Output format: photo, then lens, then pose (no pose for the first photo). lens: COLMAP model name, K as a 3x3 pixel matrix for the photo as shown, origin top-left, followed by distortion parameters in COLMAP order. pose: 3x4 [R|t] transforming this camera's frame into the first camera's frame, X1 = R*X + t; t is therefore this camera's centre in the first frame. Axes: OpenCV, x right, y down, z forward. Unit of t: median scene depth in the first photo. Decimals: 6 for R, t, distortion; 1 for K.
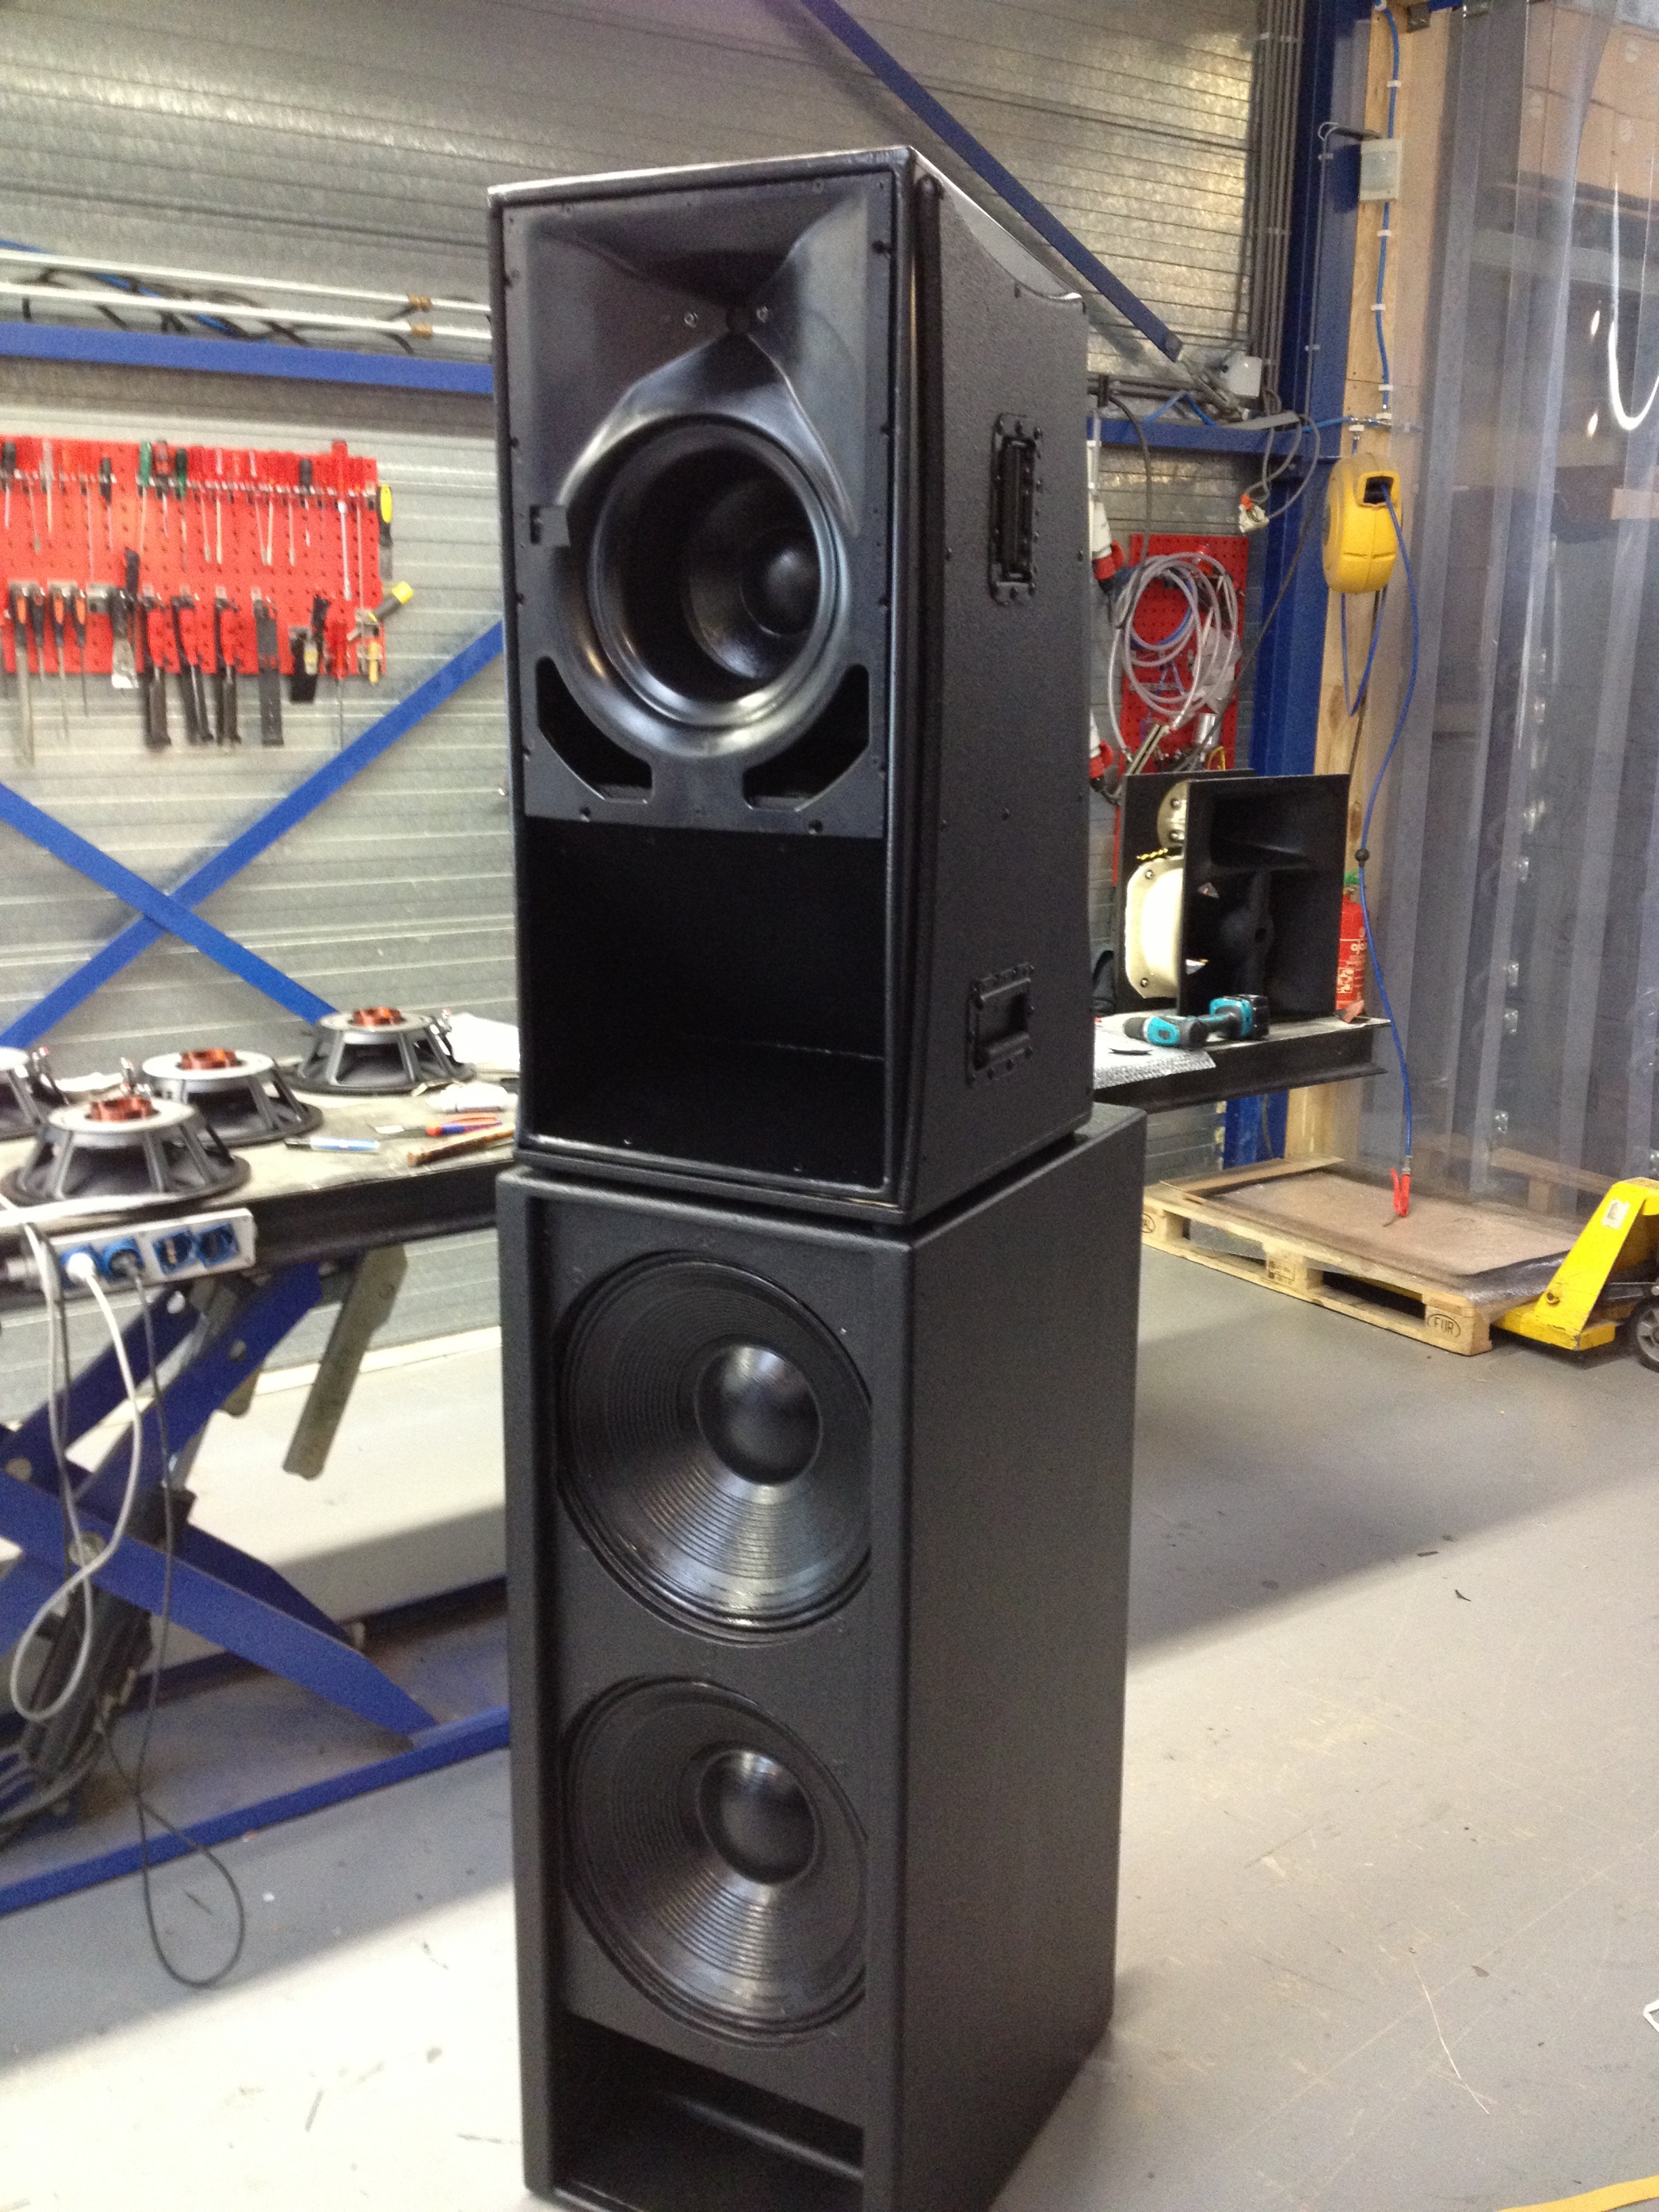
lens RADIAL K [[2085.2, 0, 828.7], [0, 2085.2, 1131.6], [0, 0, 1]] dist [0.076949, -0.137415]
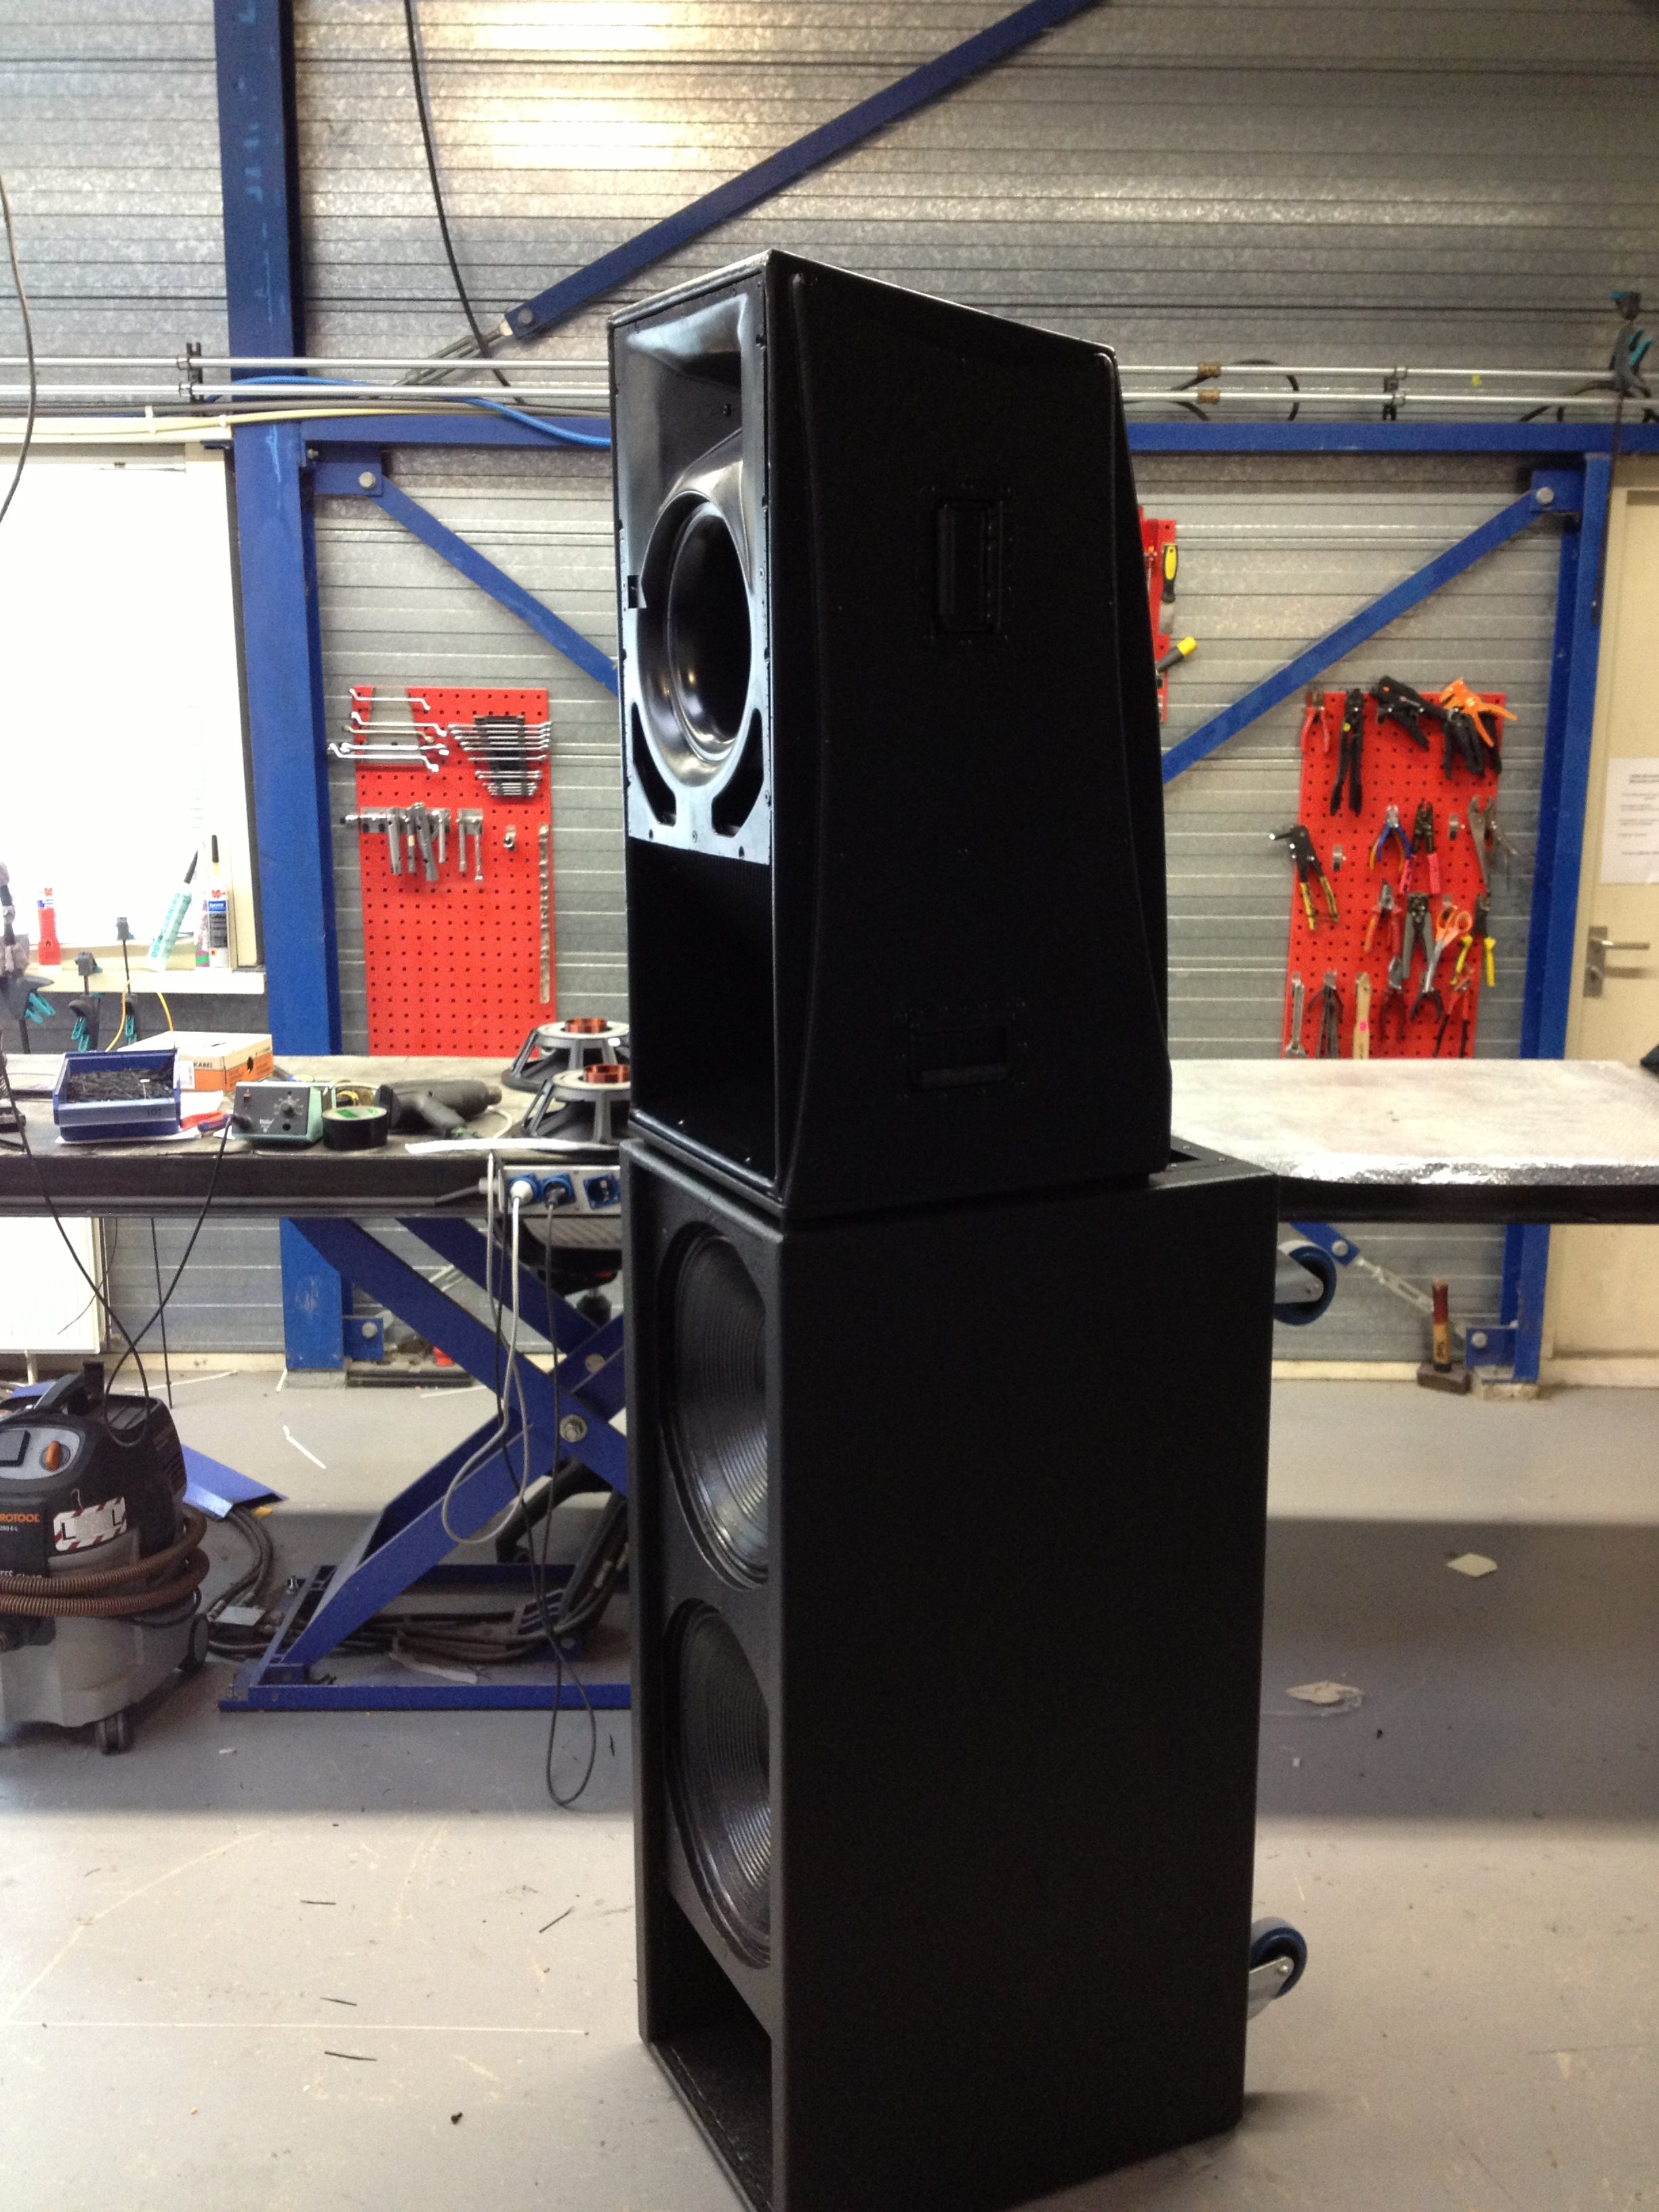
lens RADIAL K [[2092.5, 0, 835.3], [0, 2092.5, 1134.3], [0, 0, 1]] dist [0.161339, -0.359880]
pose [[0.812132, 0.121072, -0.570775, 0.347674], [-0.135072, 0.990673, 0.017952, -0.011328], [0.567625, 0.062516, 0.820911, 0.053298]]
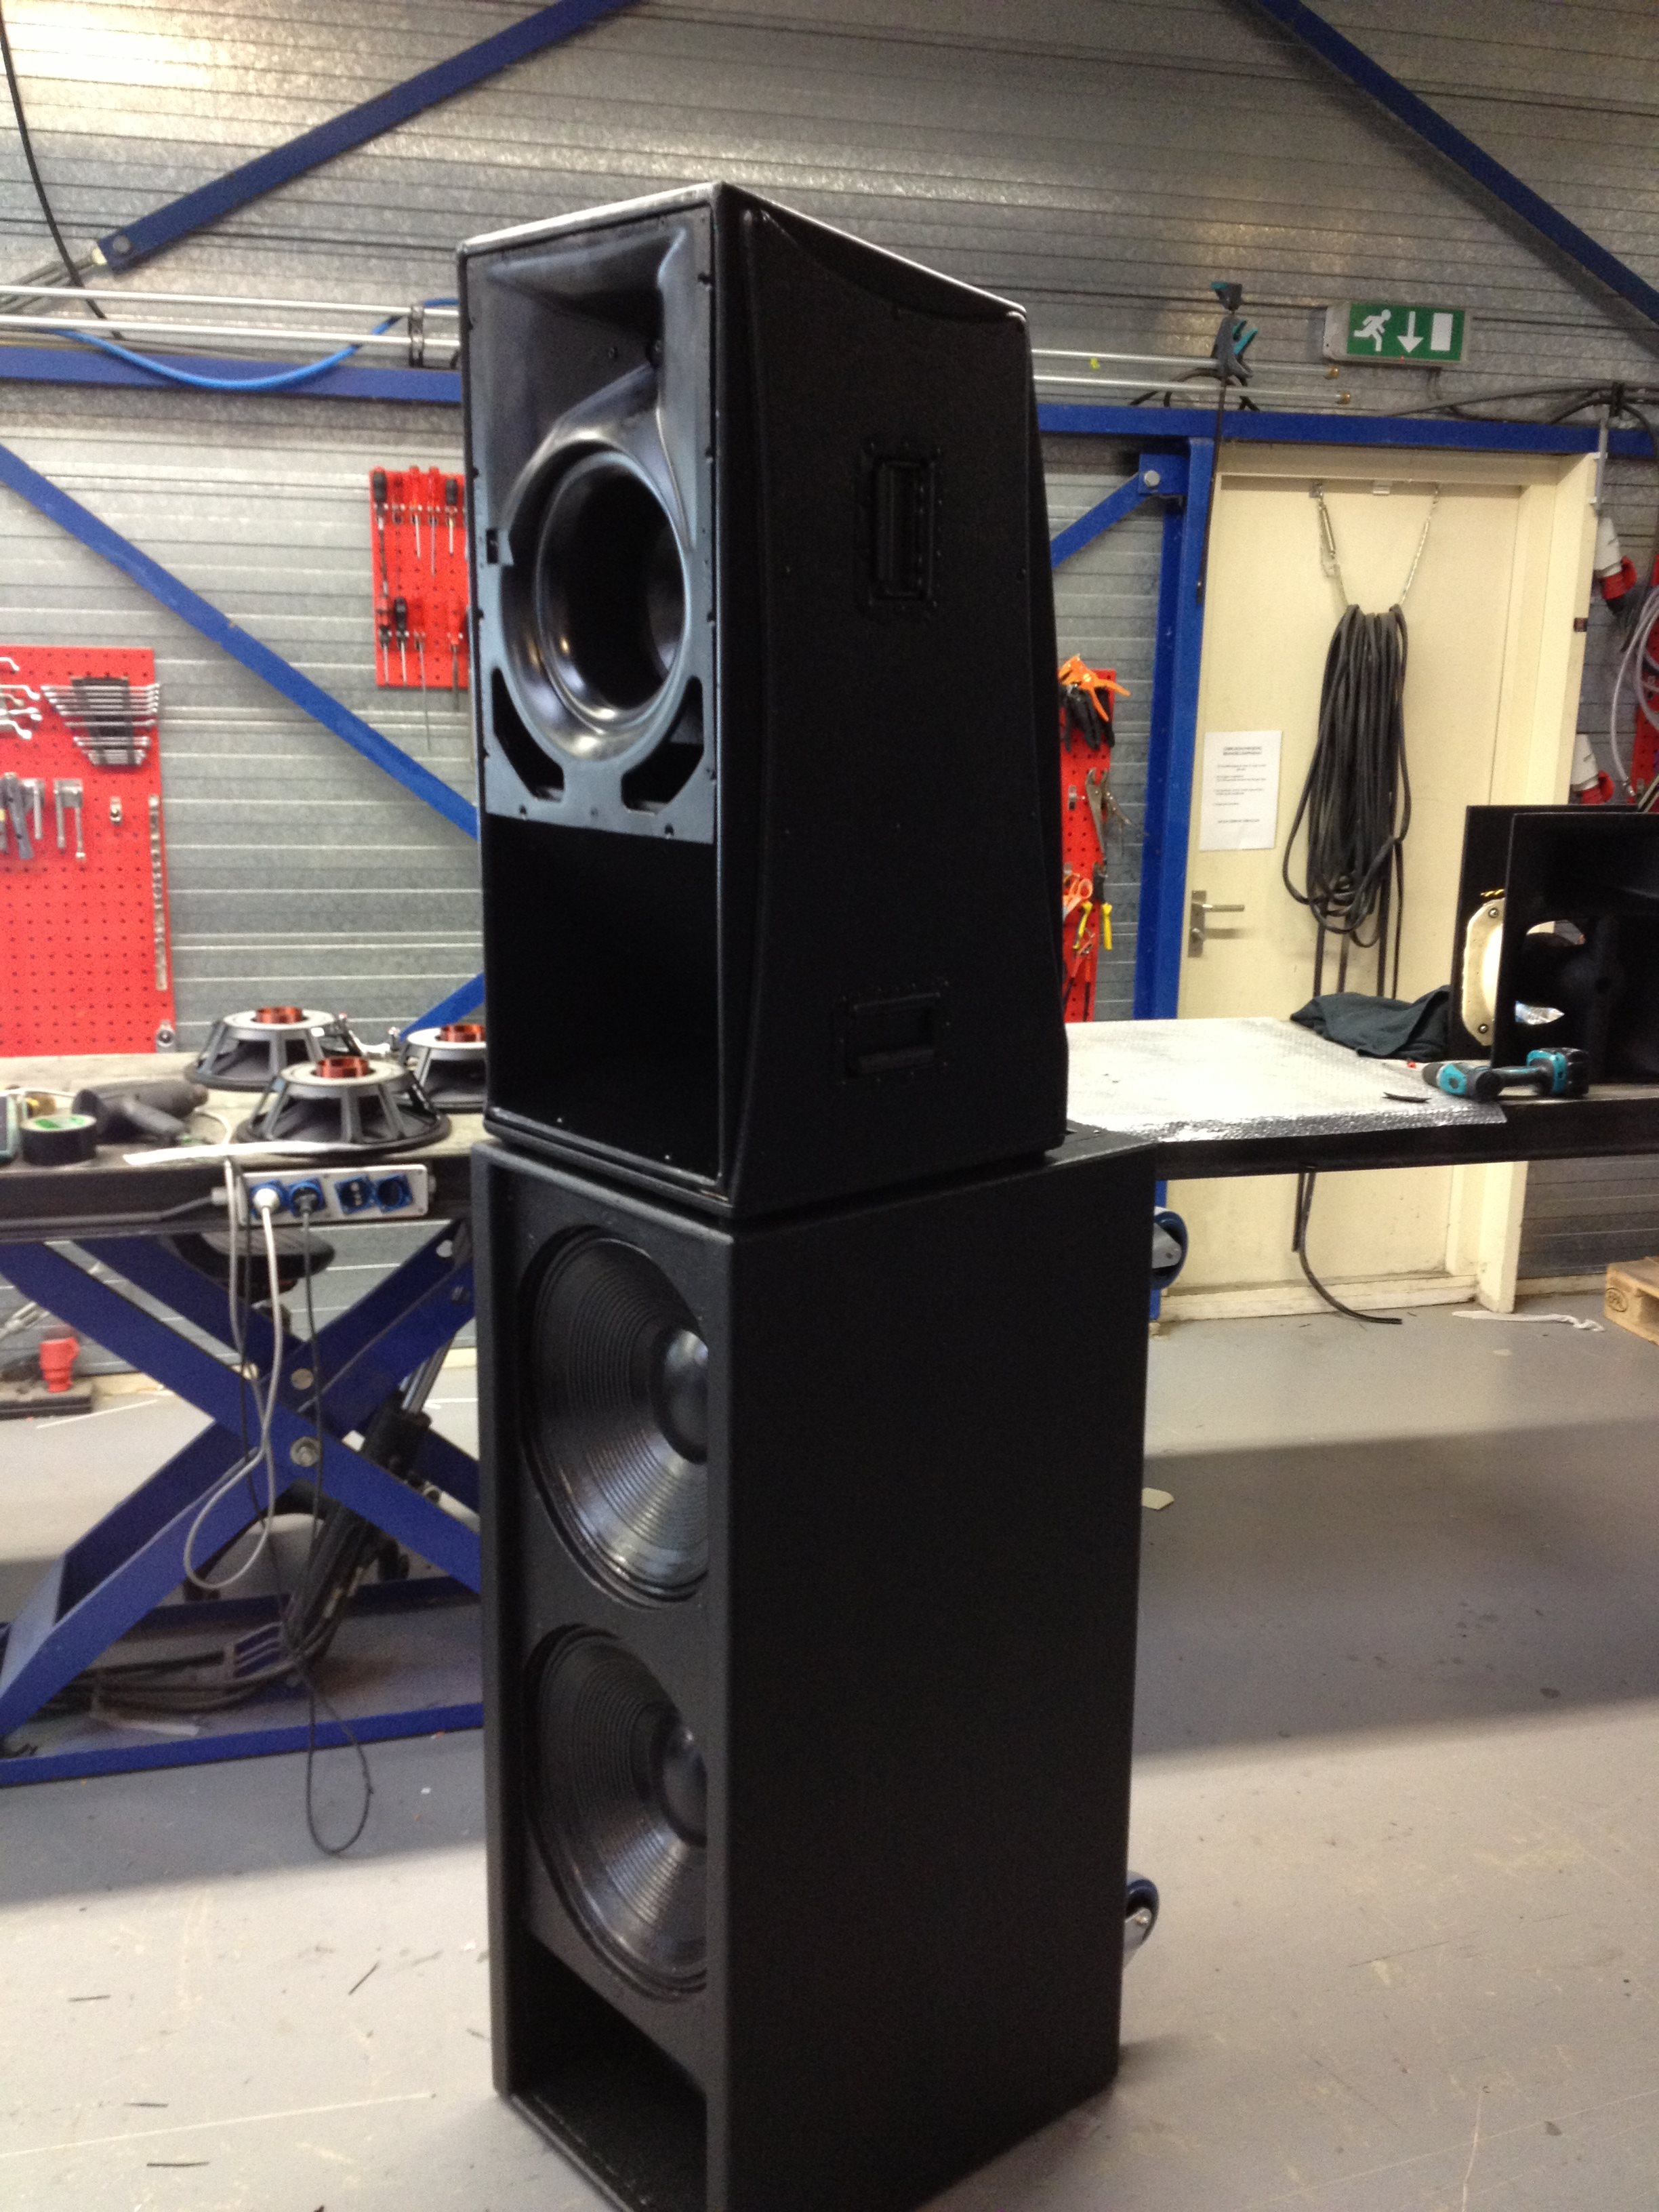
lens RADIAL K [[2085.2, 0, 828.7], [0, 2085.2, 1131.6], [0, 0, 1]] dist [0.076949, -0.137415]
pose [[0.935714, 0.086991, -0.341865, 0.217787], [-0.091078, 0.995835, 0.004111, -0.003243], [0.340799, 0.027290, 0.939740, 0.021991]]
